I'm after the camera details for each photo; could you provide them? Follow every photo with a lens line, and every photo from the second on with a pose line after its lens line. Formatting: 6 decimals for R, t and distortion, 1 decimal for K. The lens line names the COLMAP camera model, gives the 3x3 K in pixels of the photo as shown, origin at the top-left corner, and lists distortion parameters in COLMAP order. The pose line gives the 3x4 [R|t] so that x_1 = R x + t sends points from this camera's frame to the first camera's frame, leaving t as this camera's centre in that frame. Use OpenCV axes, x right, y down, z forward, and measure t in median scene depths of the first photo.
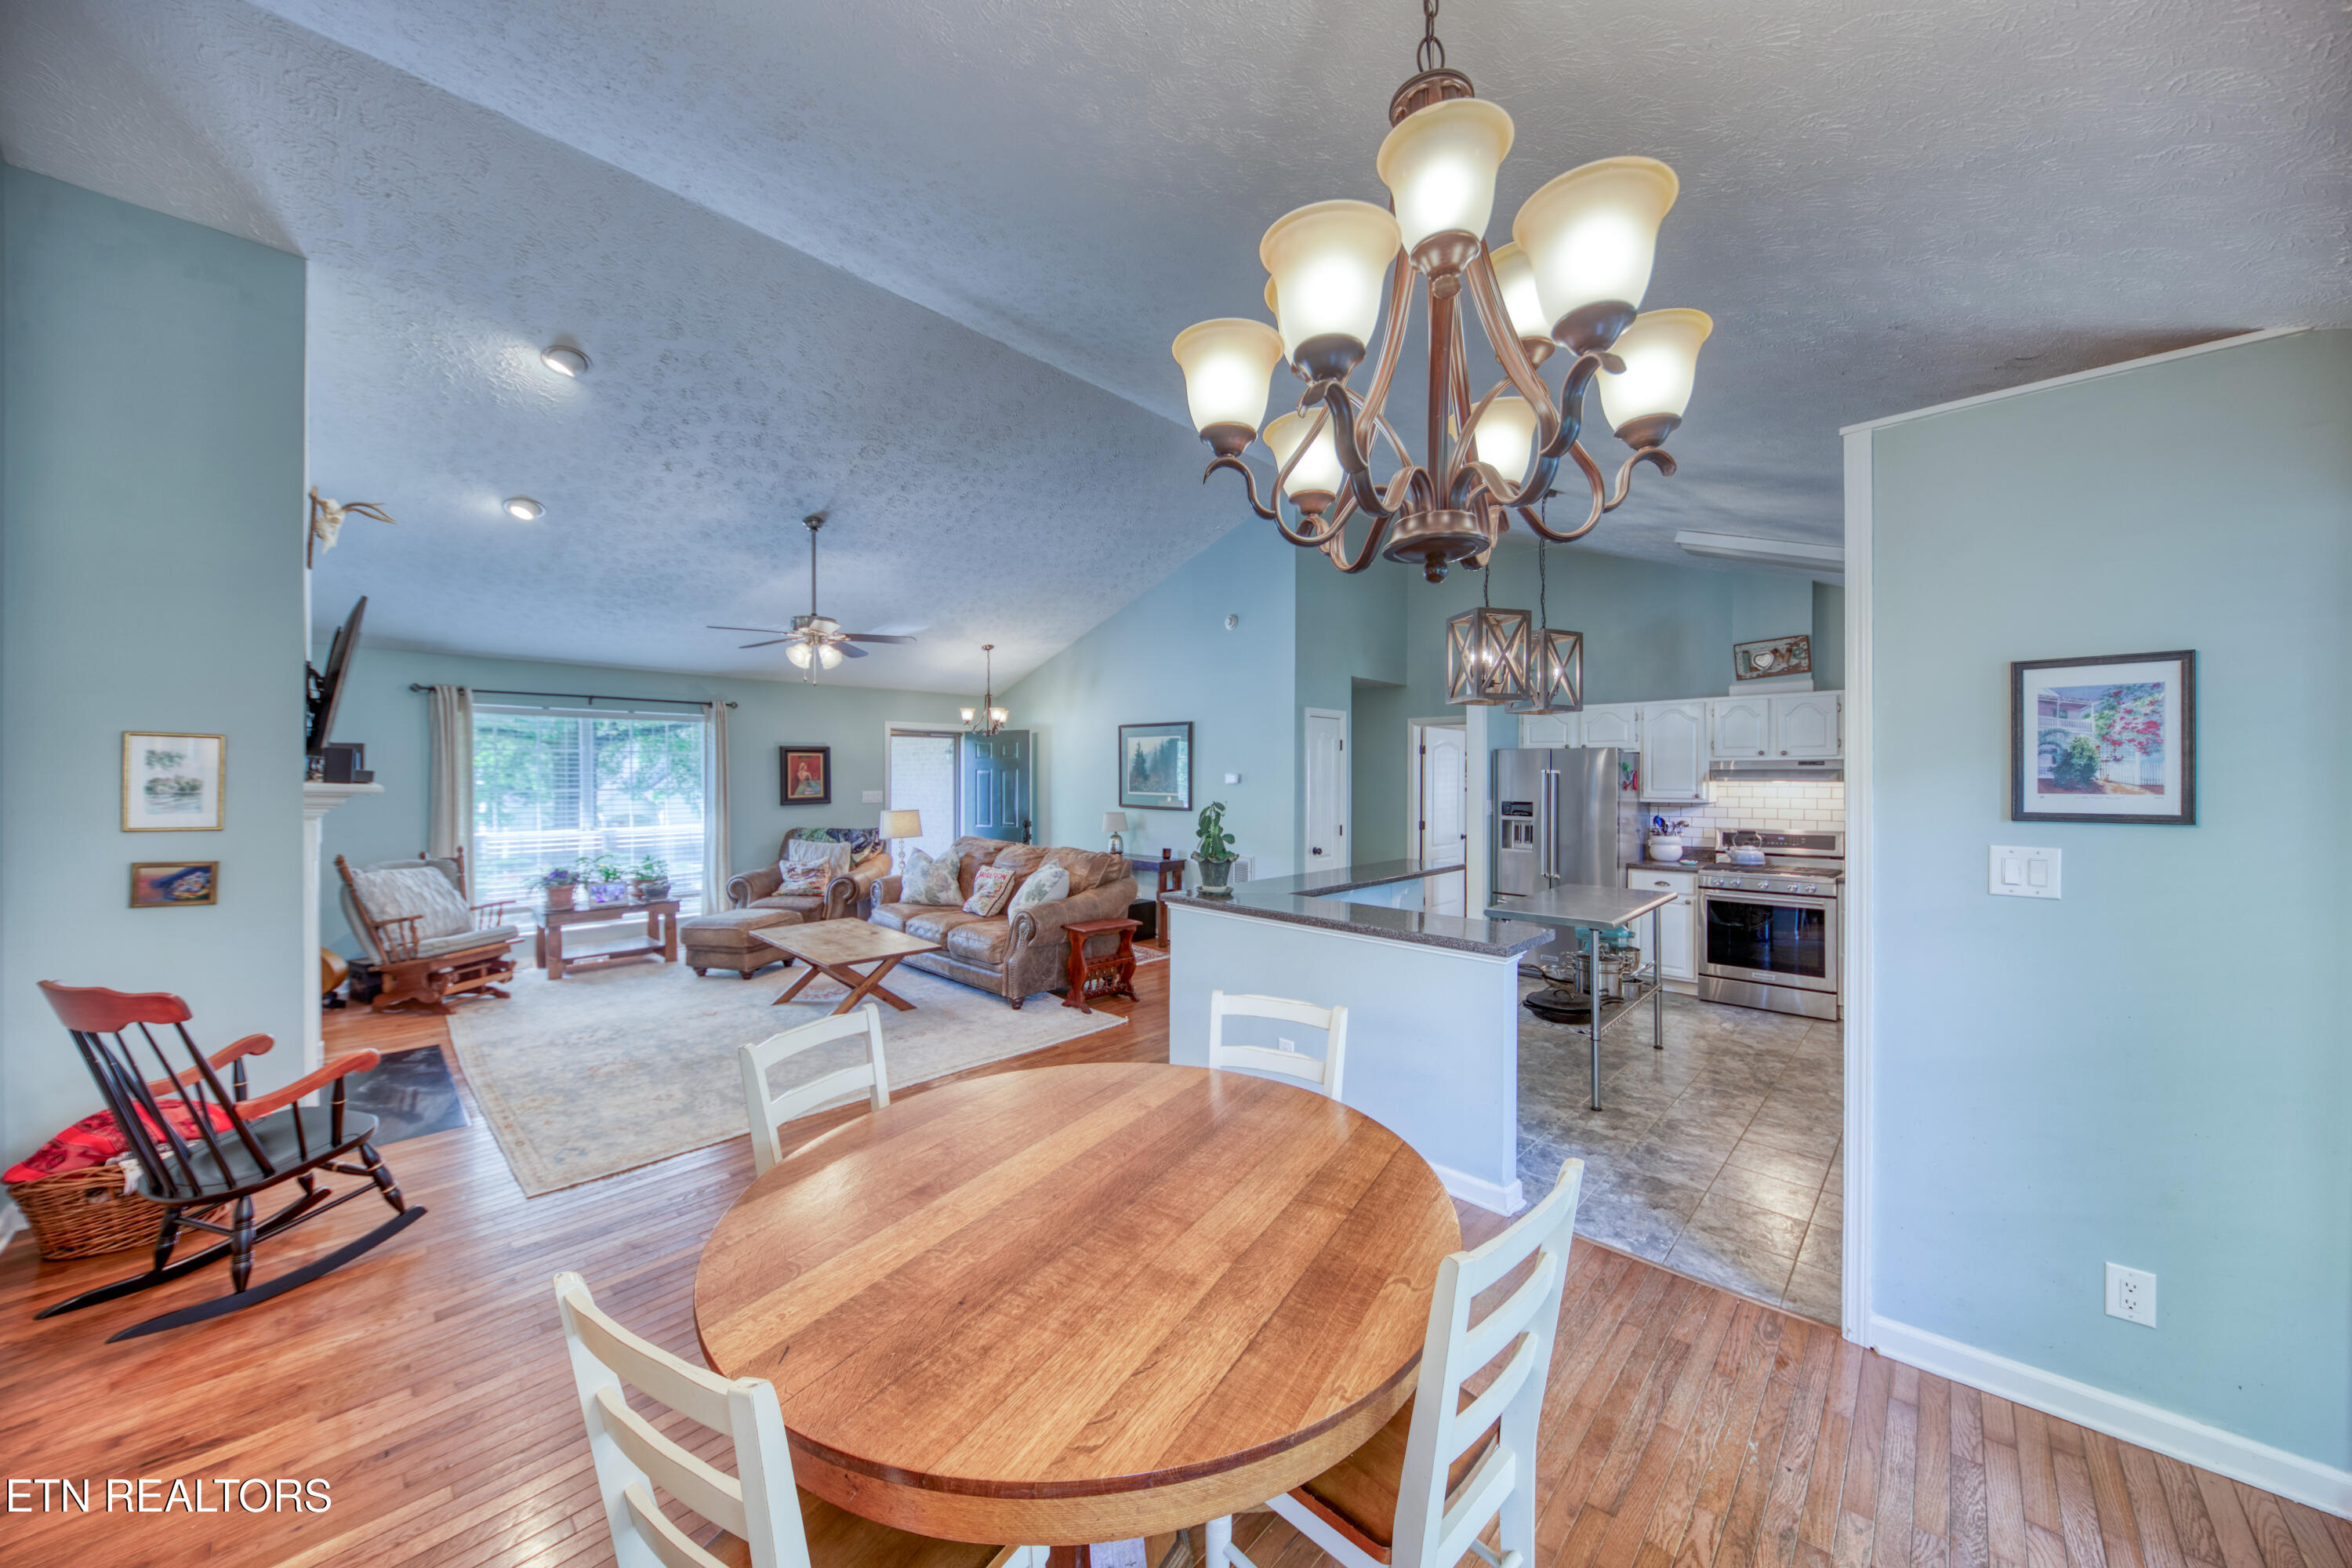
lens RADIAL K [[810.2, 0, 1187.7], [0, 810.2, 782.1], [0, 0, 1]] dist [0.001331, -0.000384]
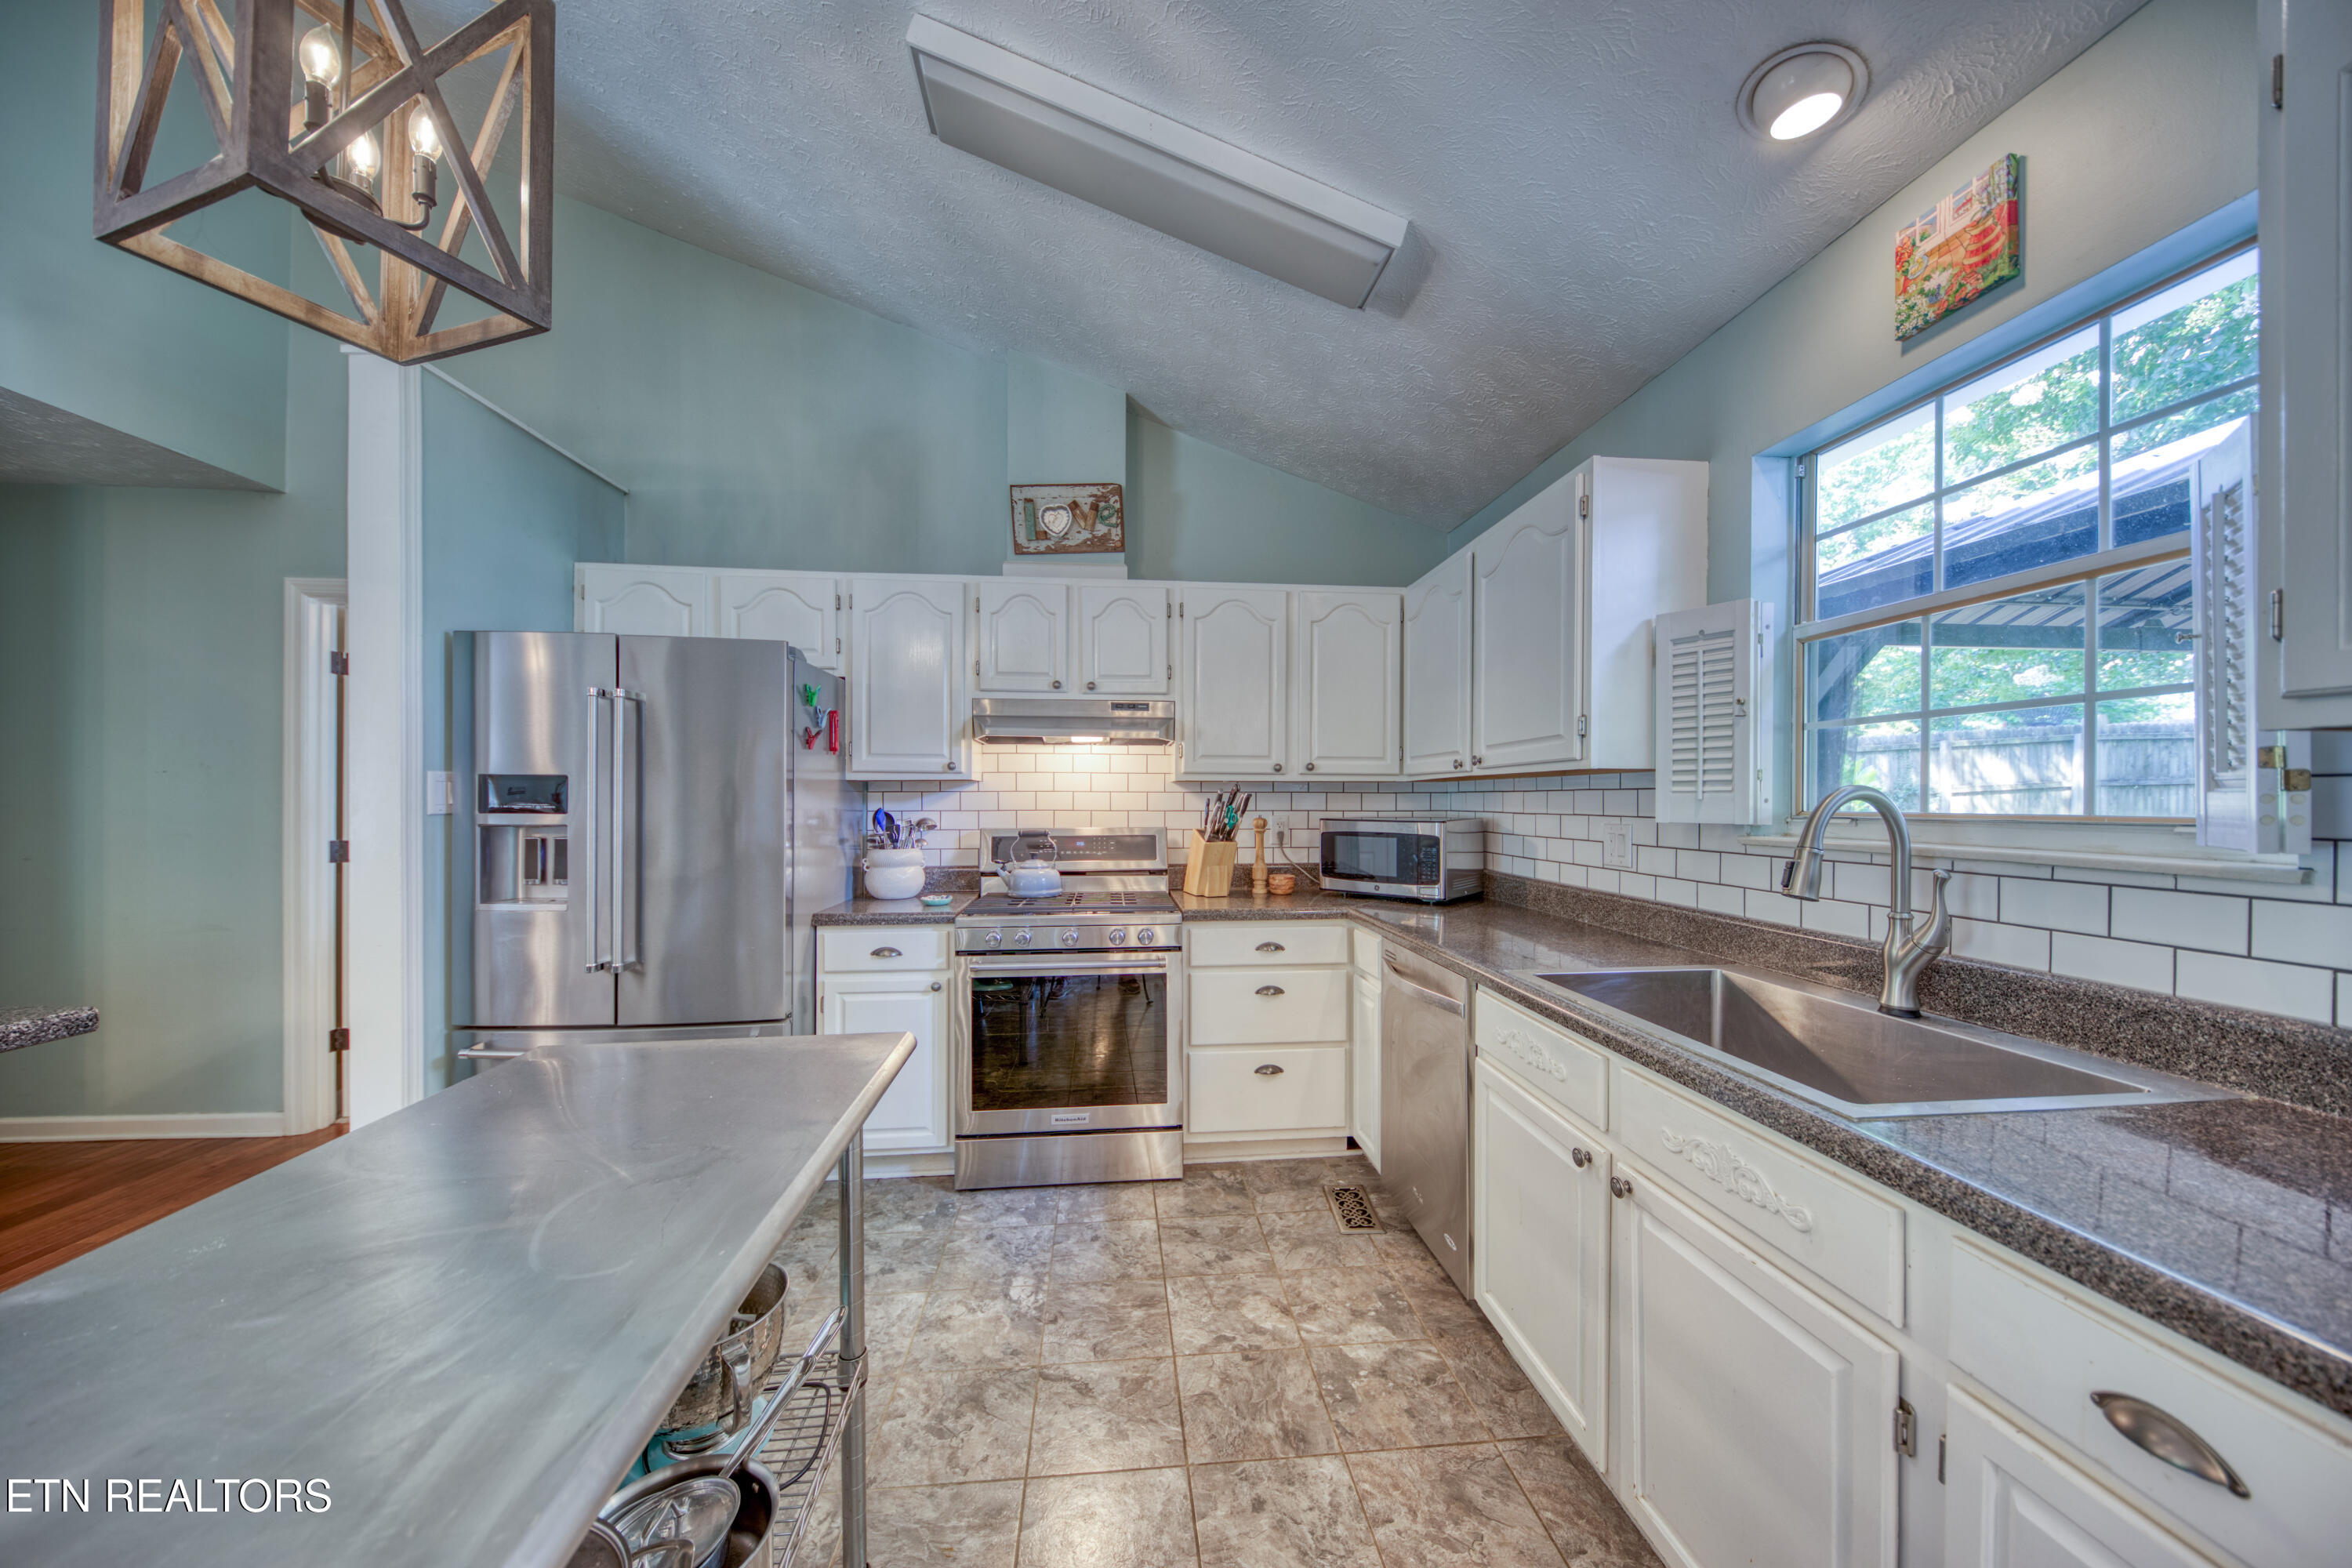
lens RADIAL K [[810.2, 0, 1168.8], [0, 810.2, 793.7], [0, 0, 1]] dist [0.001331, -0.000384]
pose [[0.668091, 0.001878, 0.744077, 0.174916], [0.002872, 0.999983, -0.005103, 0.018763], [-0.744074, 0.005546, 0.668074, 0.286199]]
